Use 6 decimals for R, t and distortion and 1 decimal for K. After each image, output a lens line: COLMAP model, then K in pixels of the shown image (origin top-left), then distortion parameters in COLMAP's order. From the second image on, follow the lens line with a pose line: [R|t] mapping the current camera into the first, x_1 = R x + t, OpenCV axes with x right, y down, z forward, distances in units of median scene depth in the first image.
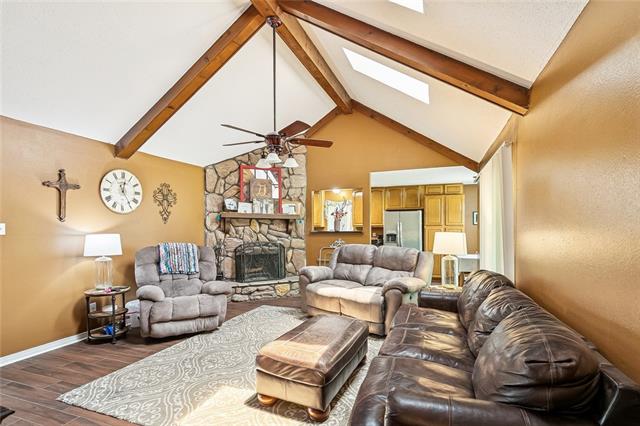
lens RADIAL K [[311.7, 0, 324.0], [0, 311.7, 229.8], [0, 0, 1]] dist [-0.001019, 0.000120]
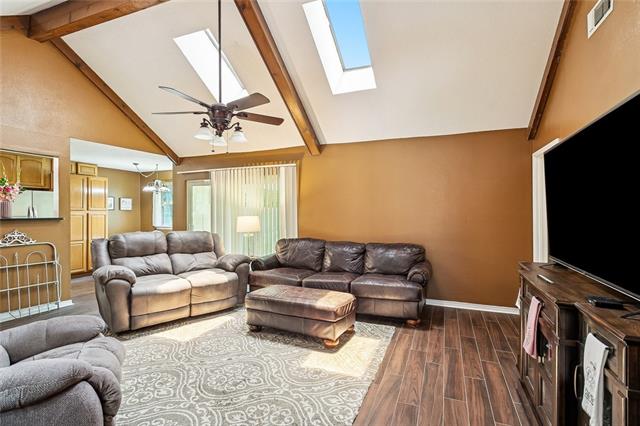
lens RADIAL K [[311.7, 0, 319.2], [0, 311.7, 214.0], [0, 0, 1]] dist [-0.001019, 0.000120]
pose [[0.035205, -0.002898, 0.999376, -0.846415], [0.003735, 0.999989, 0.002769, -0.004618], [-0.999373, 0.003635, 0.035215, 0.567423]]
